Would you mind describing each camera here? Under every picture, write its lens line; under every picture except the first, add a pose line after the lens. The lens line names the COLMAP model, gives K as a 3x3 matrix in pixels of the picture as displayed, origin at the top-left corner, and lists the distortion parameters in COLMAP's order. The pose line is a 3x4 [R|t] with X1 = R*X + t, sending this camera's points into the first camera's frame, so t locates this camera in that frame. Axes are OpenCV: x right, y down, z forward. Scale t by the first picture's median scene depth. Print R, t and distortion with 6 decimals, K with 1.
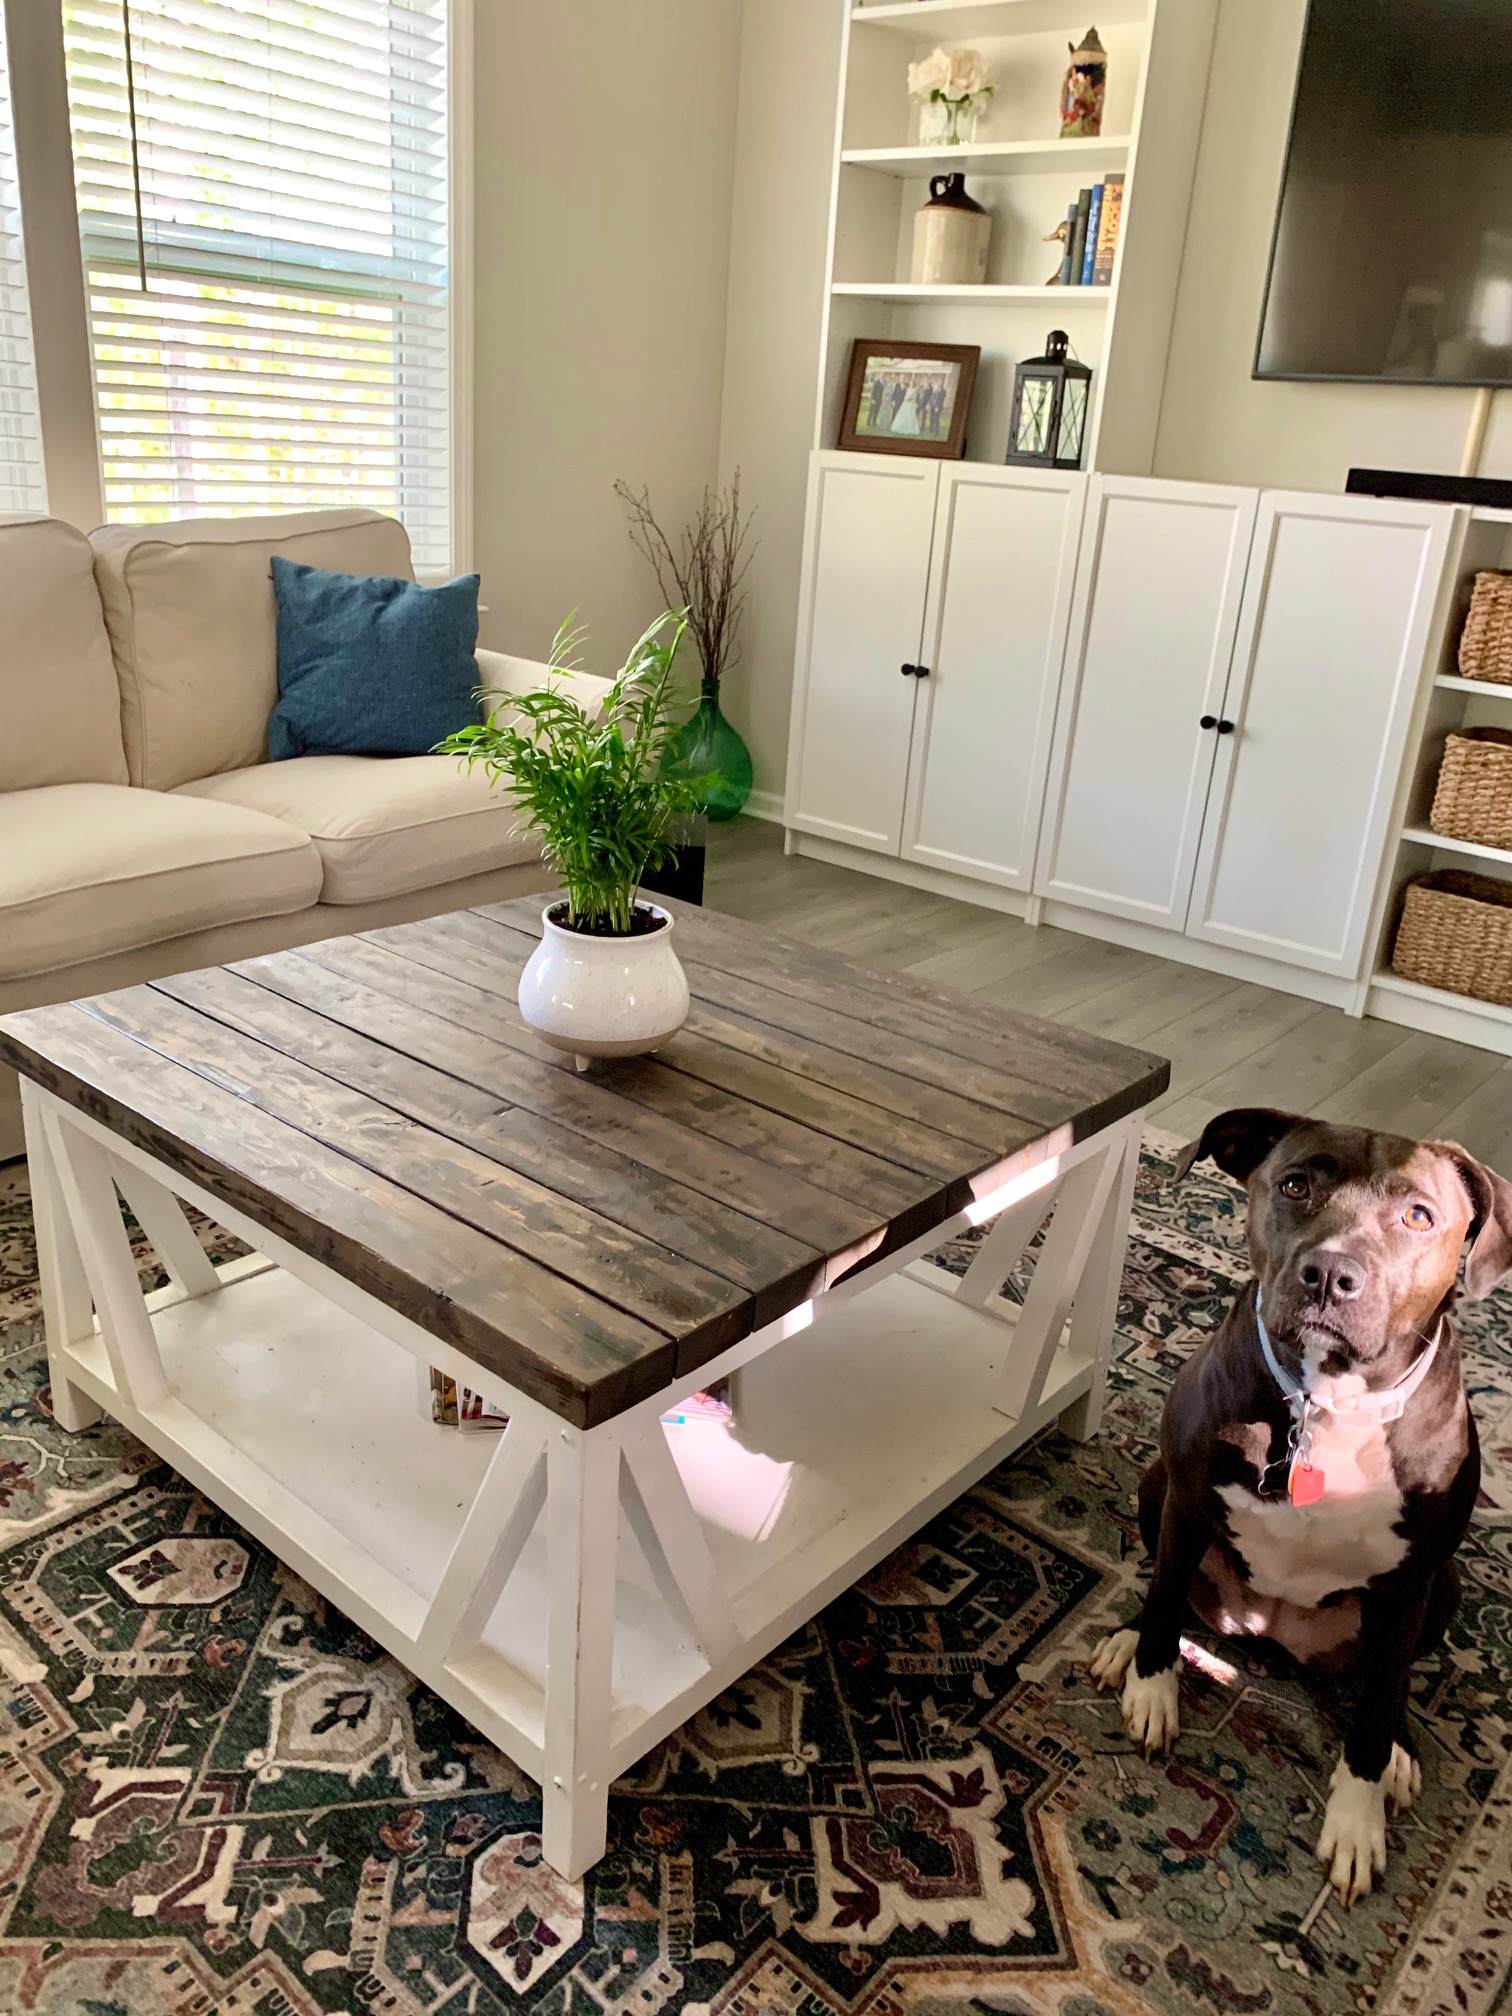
lens RADIAL K [[1530.8, 0, 751.8], [0, 1530.8, 1006.8], [0, 0, 1]] dist [0.019591, -0.016301]
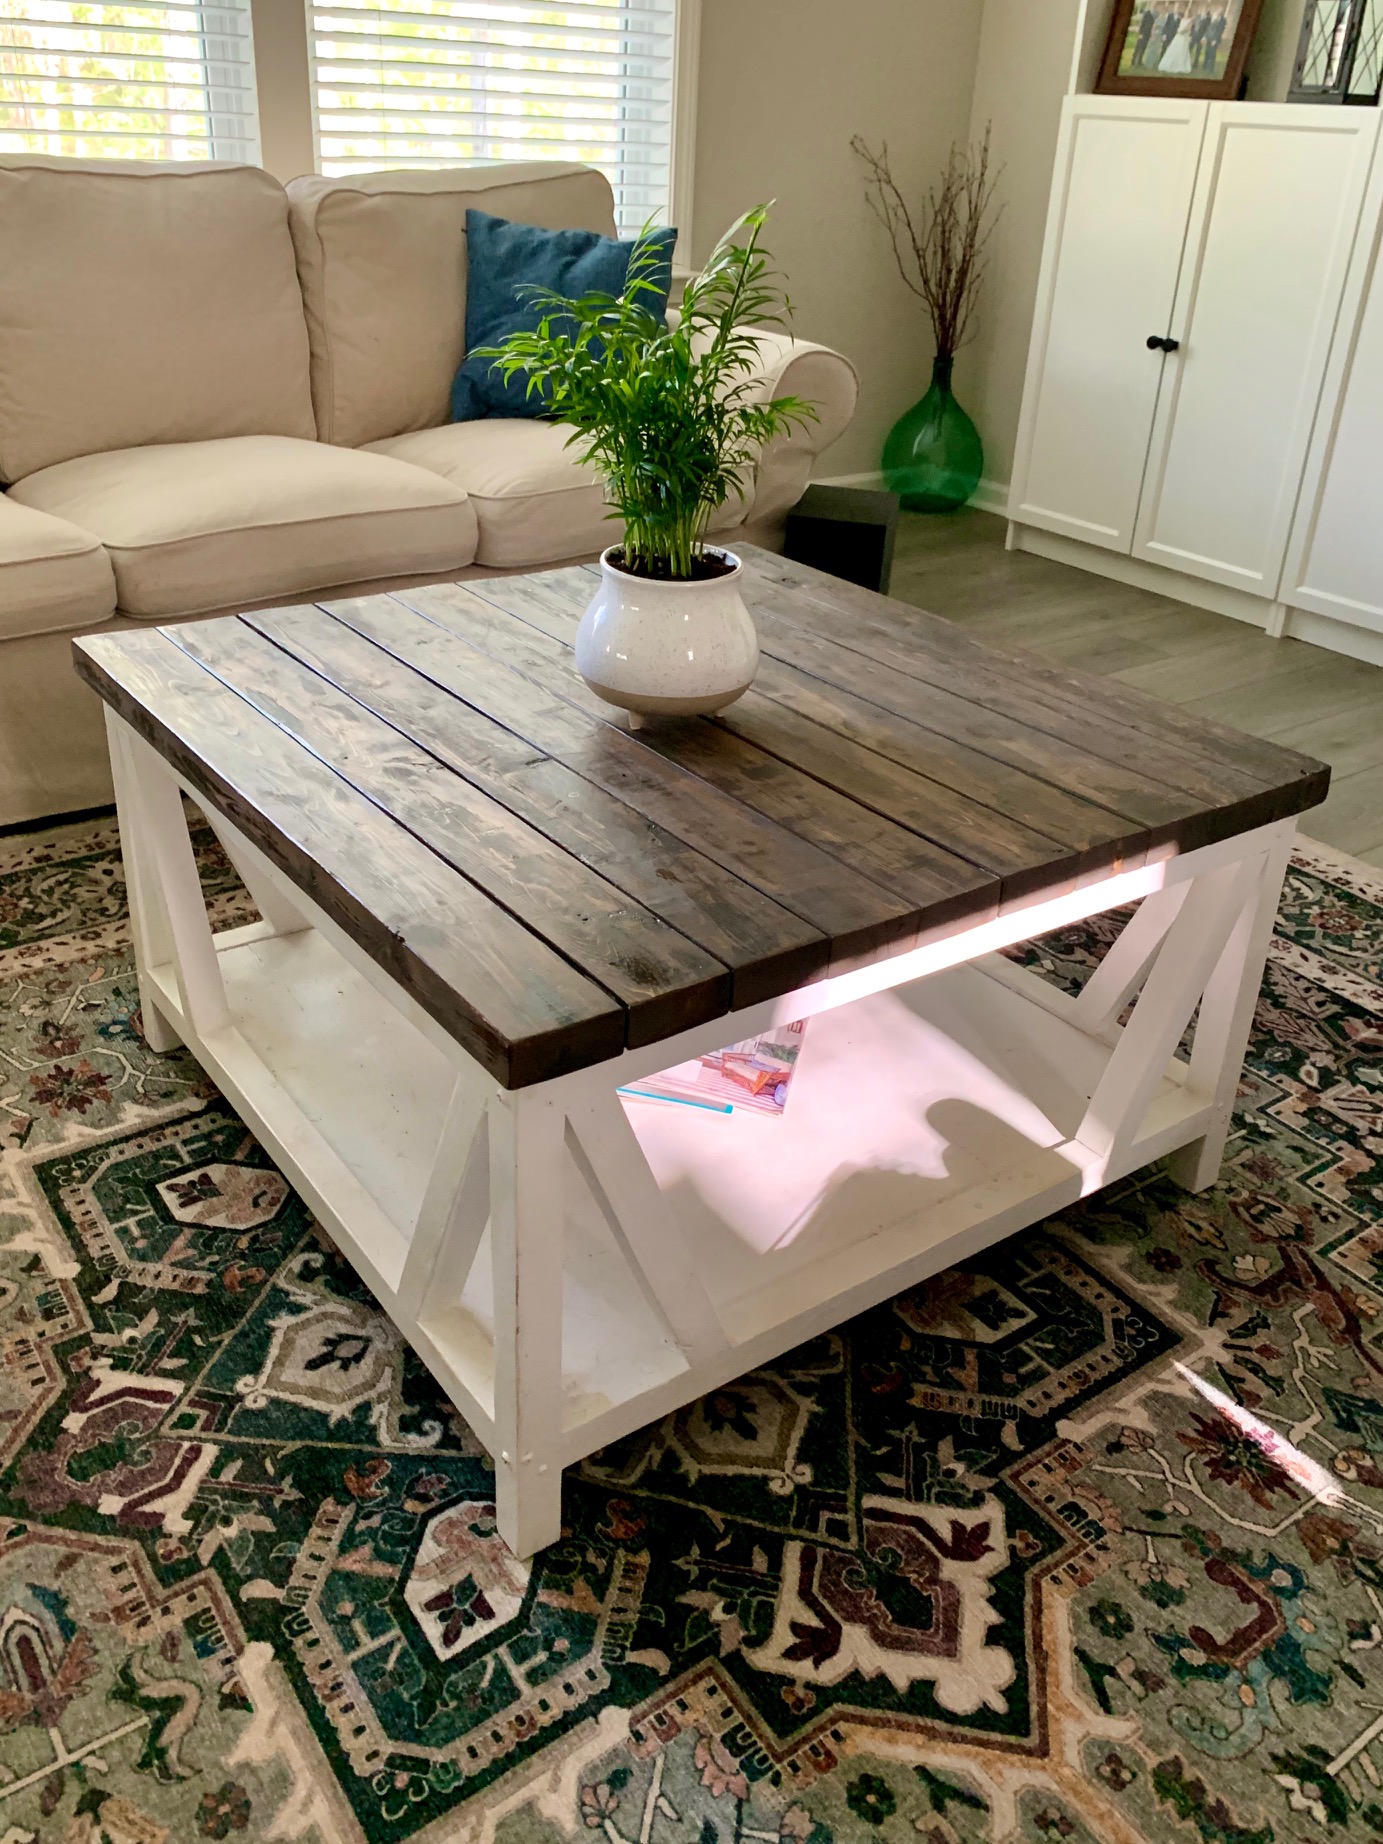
lens RADIAL K [[1524.9, 0, 705.0], [0, 1524.9, 839.9], [0, 0, 1]] dist [0.017069, -0.009602]
pose [[0.972954, 0.080709, -0.216440, 0.138629], [-0.064808, 0.994719, 0.079592, 0.034001], [0.221720, -0.063413, 0.973046, 0.107116]]
